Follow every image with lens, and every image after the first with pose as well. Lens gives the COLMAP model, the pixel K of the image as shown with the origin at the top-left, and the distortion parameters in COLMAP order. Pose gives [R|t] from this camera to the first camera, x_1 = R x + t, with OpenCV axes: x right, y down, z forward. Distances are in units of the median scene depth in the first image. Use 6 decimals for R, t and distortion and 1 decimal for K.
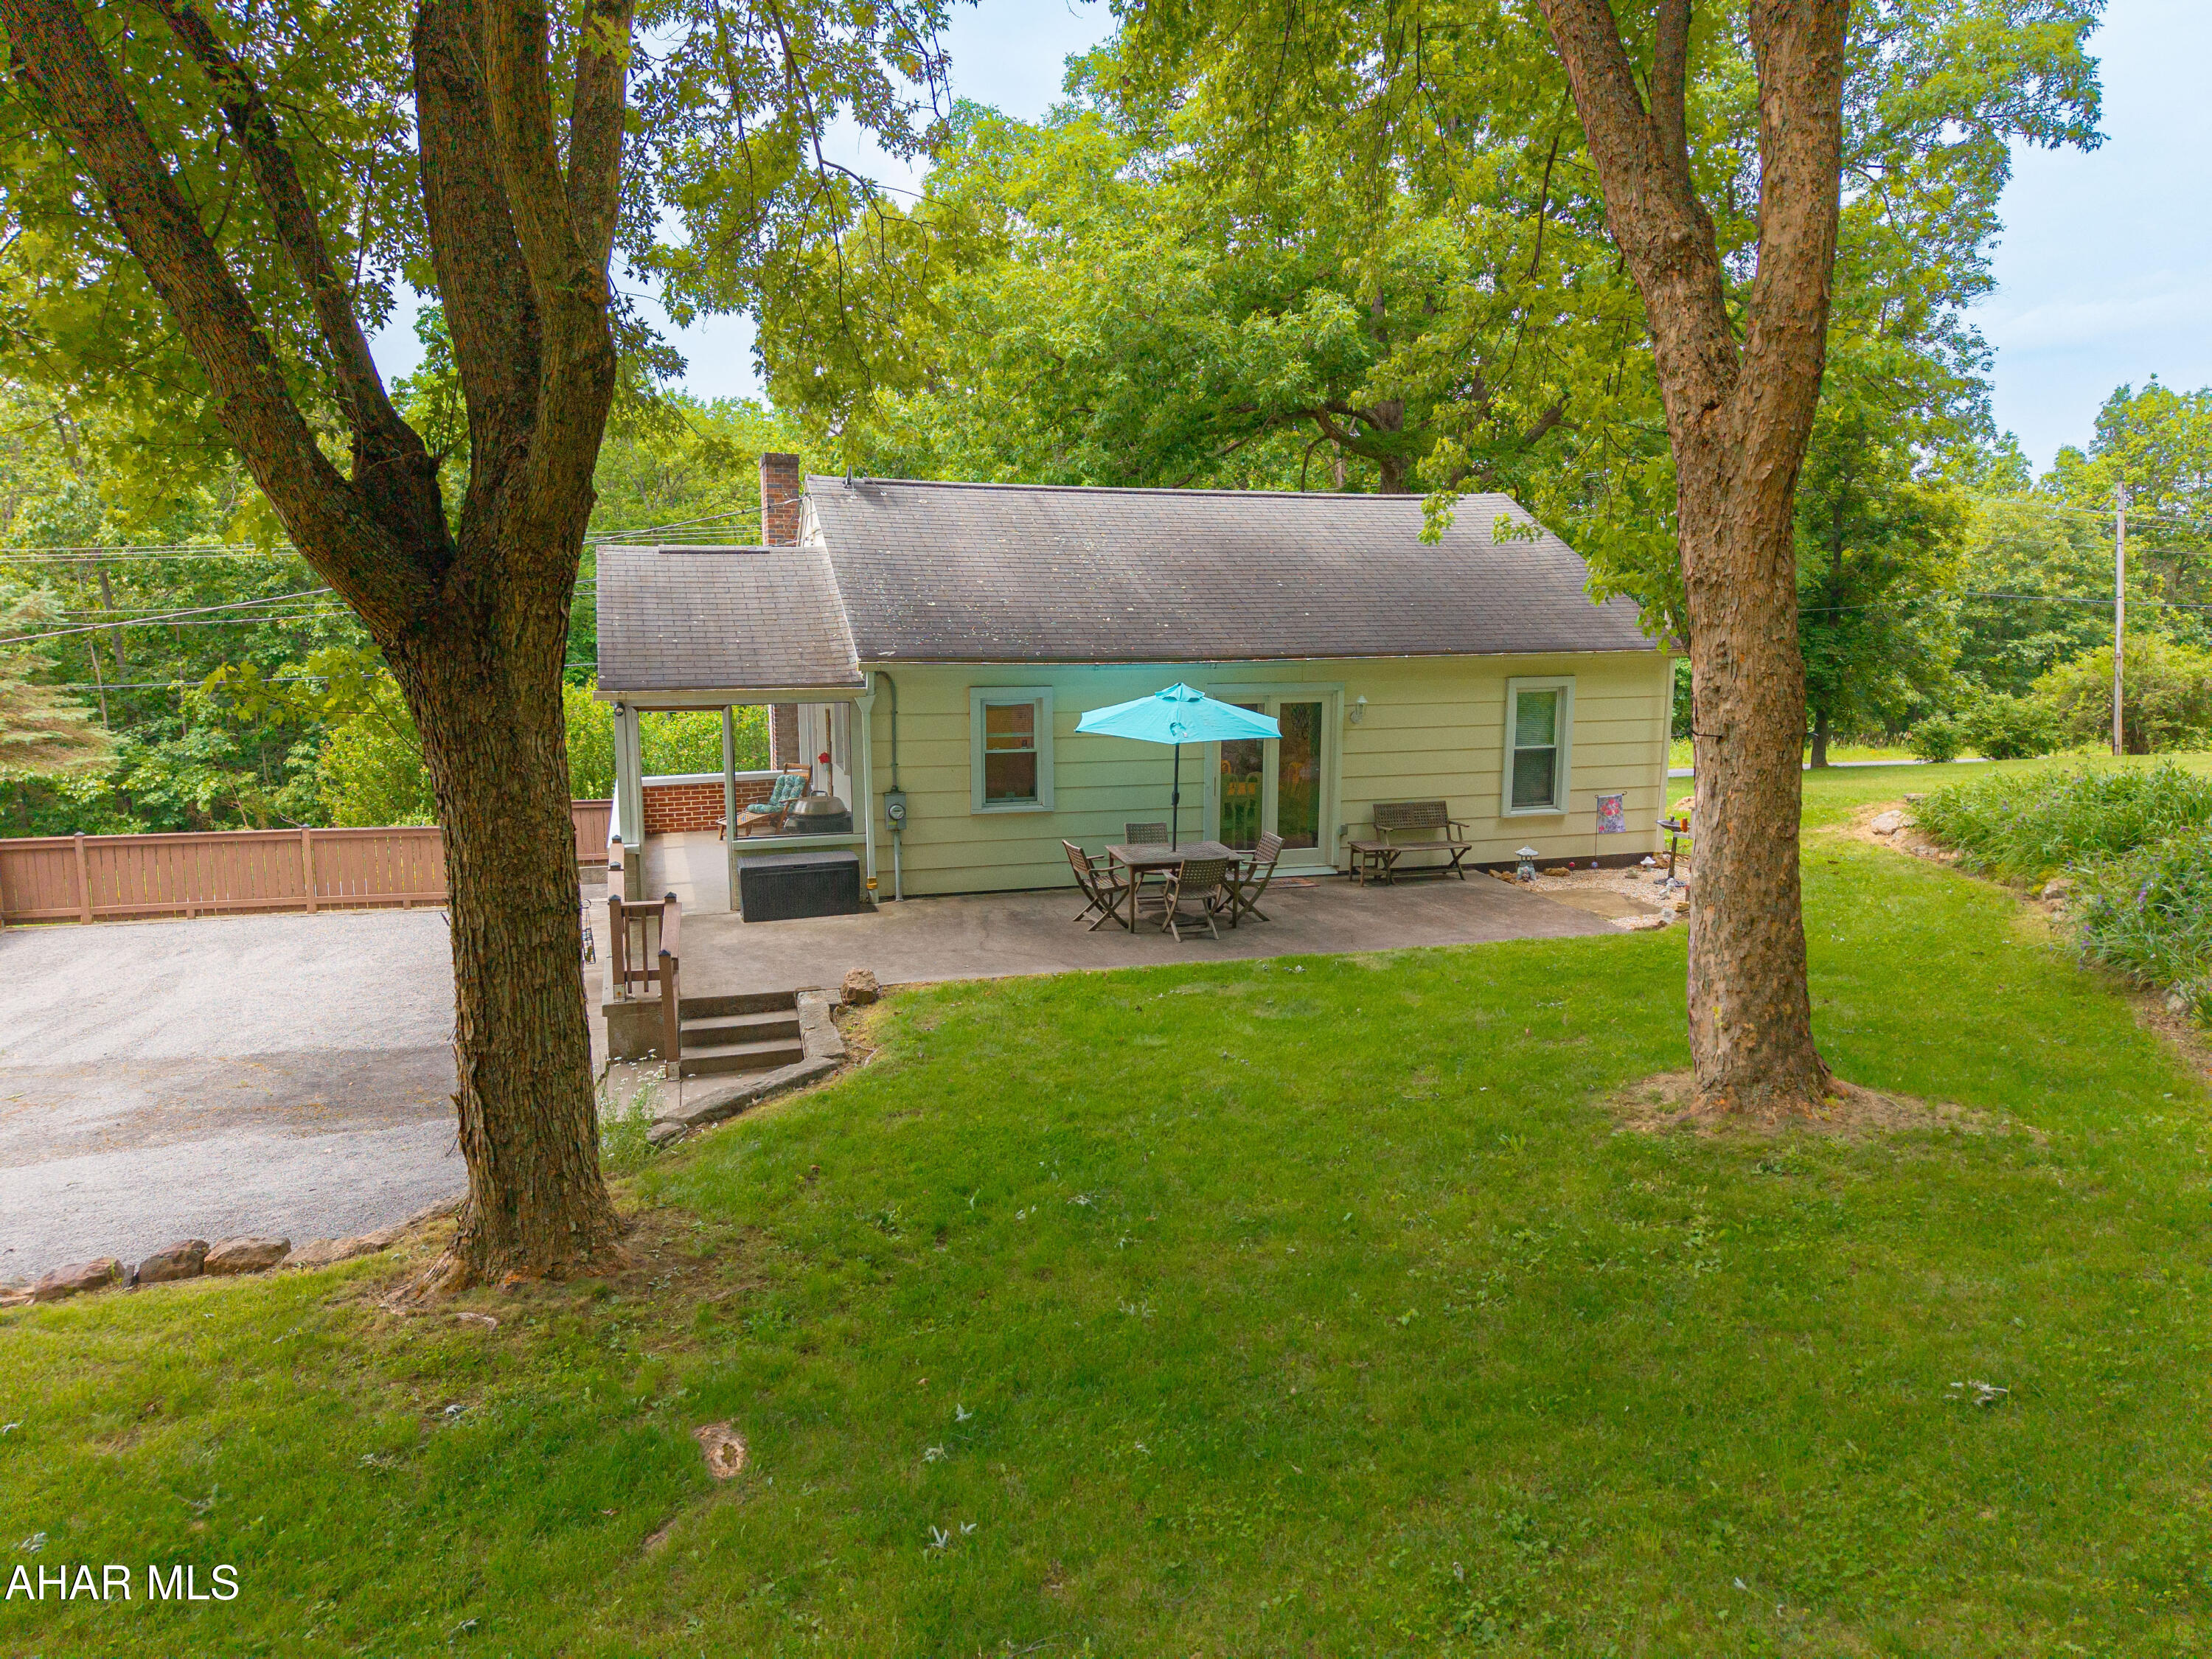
lens RADIAL K [[1461.8, 0, 1095.9], [0, 1461.8, 813.6], [0, 0, 1]] dist [0.032570, -0.030984]
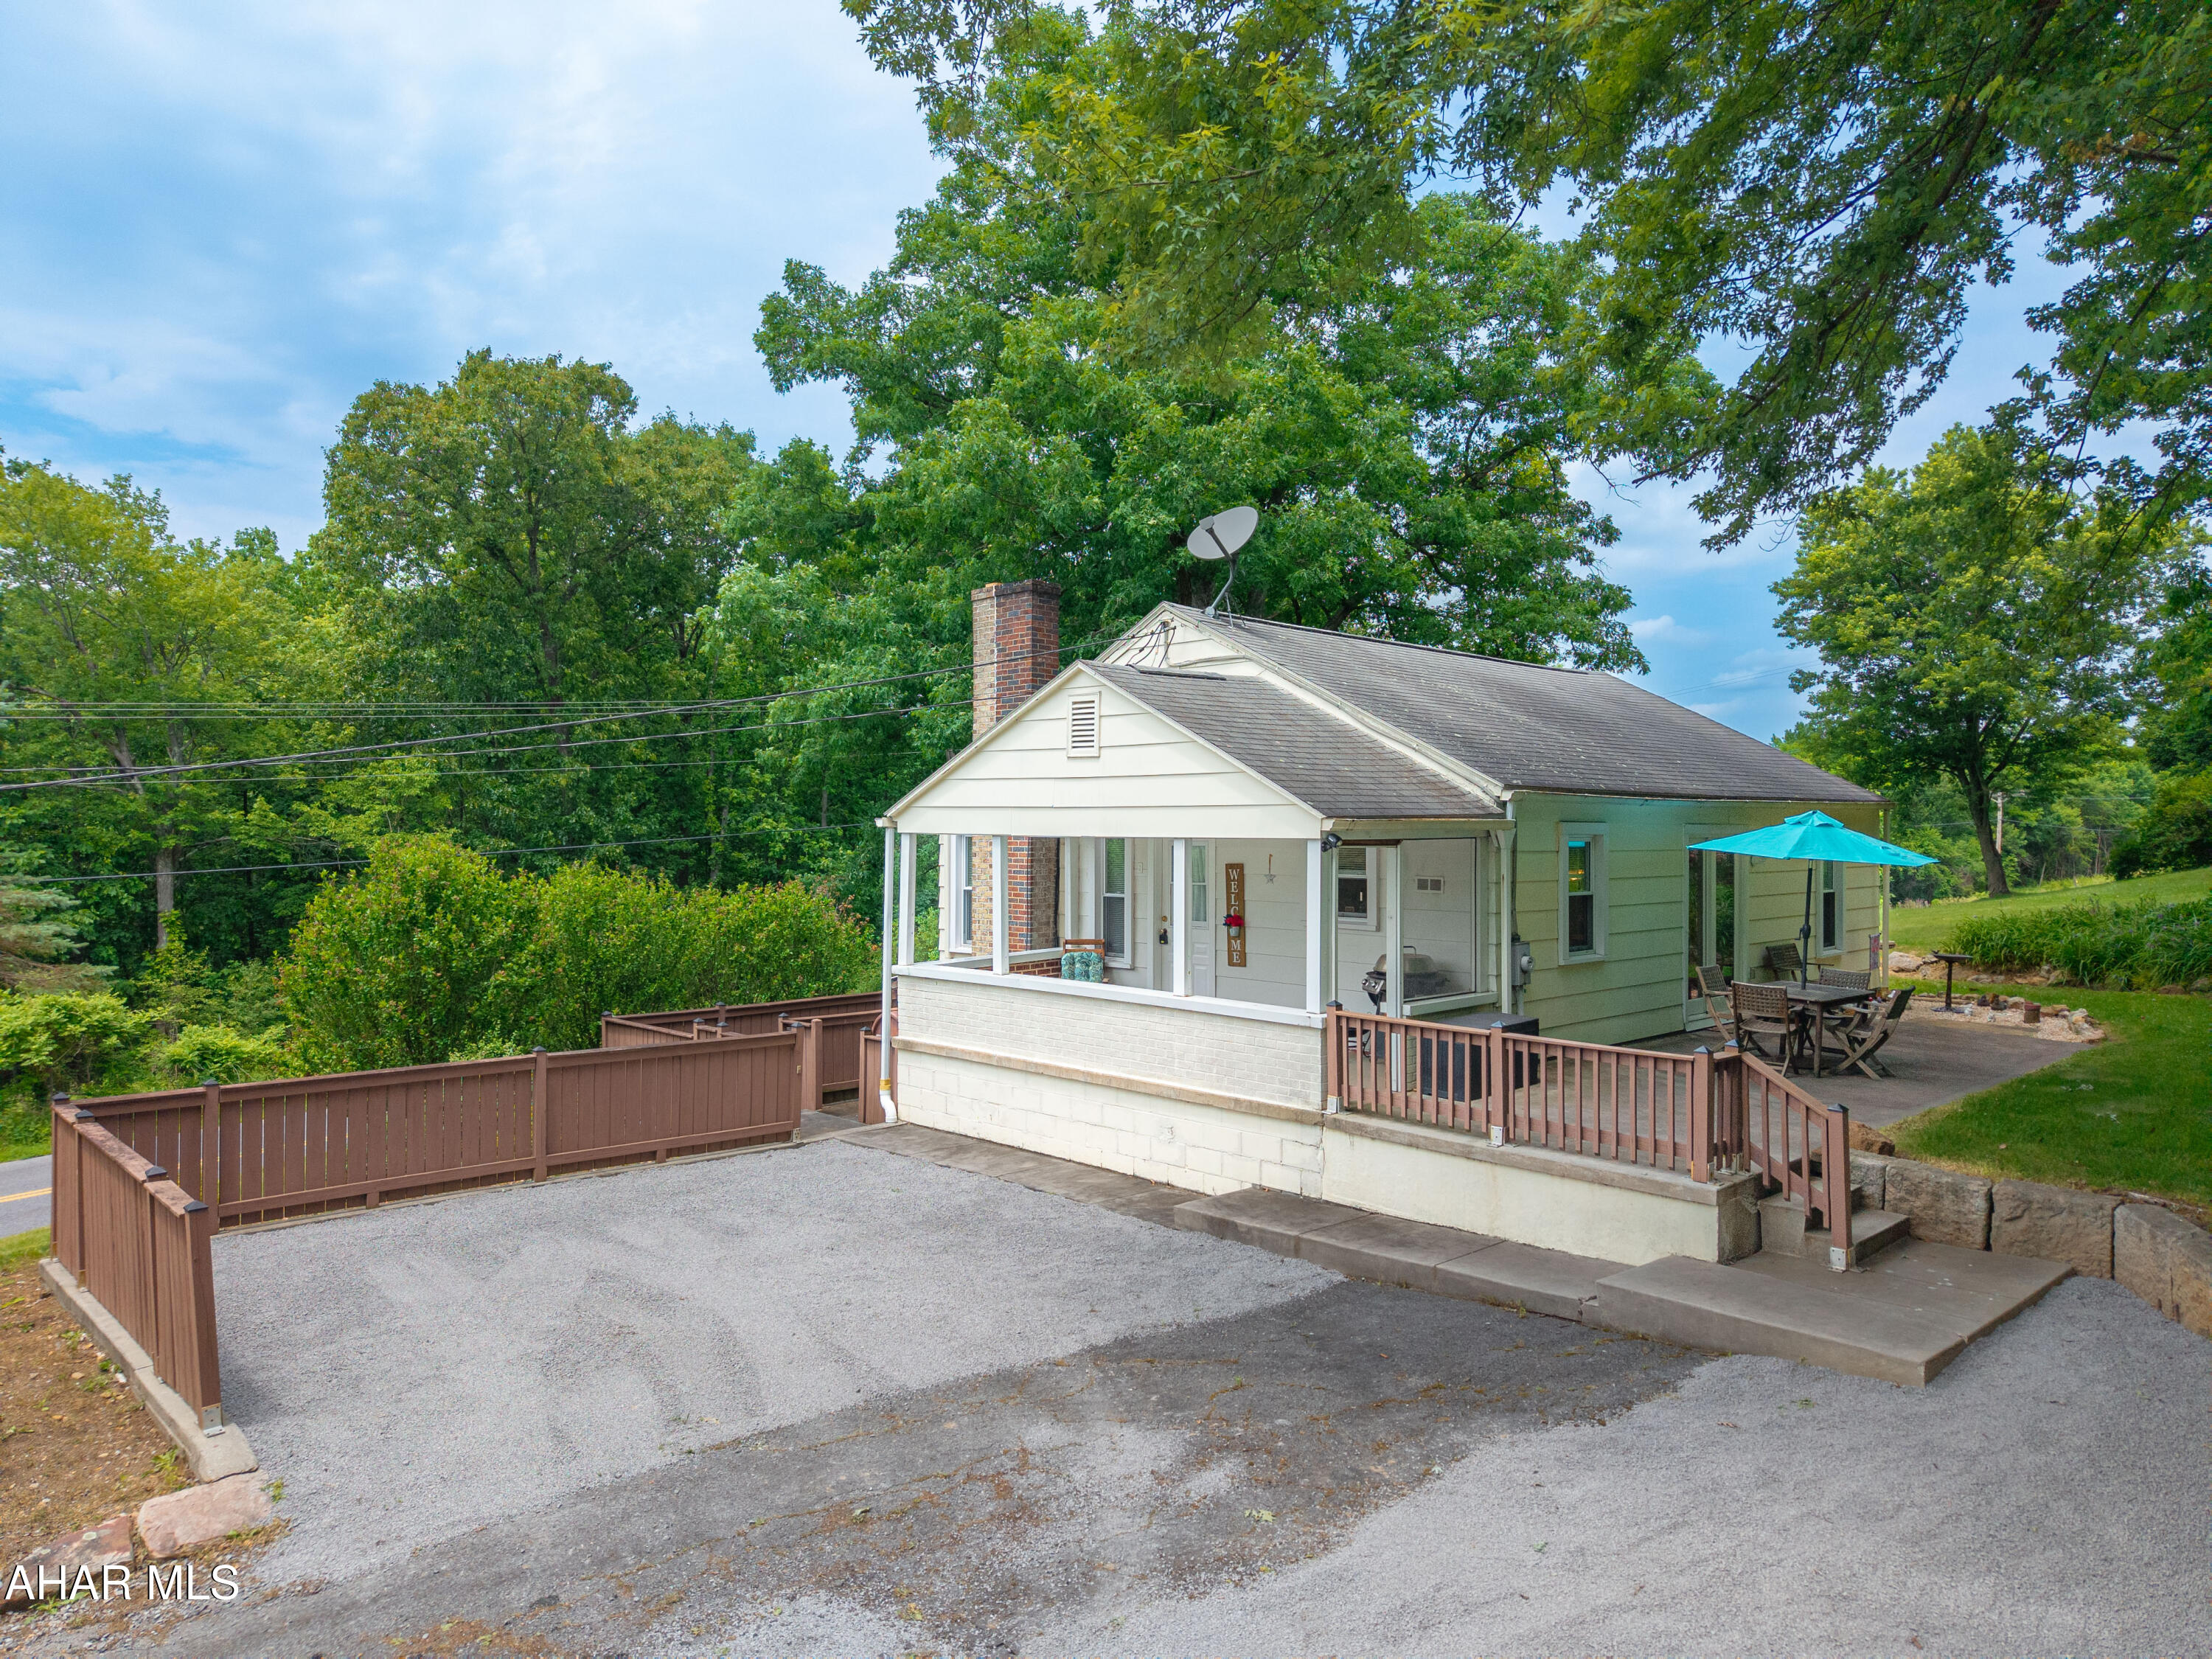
lens RADIAL K [[1461.8, 0, 1095.9], [0, 1461.8, 813.6], [0, 0, 1]] dist [0.032570, -0.030984]
pose [[0.896928, 0.001957, 0.442173, -0.846737], [0.069886, 0.986794, -0.146127, 0.025922], [-0.436620, 0.161967, 0.884946, 0.390103]]
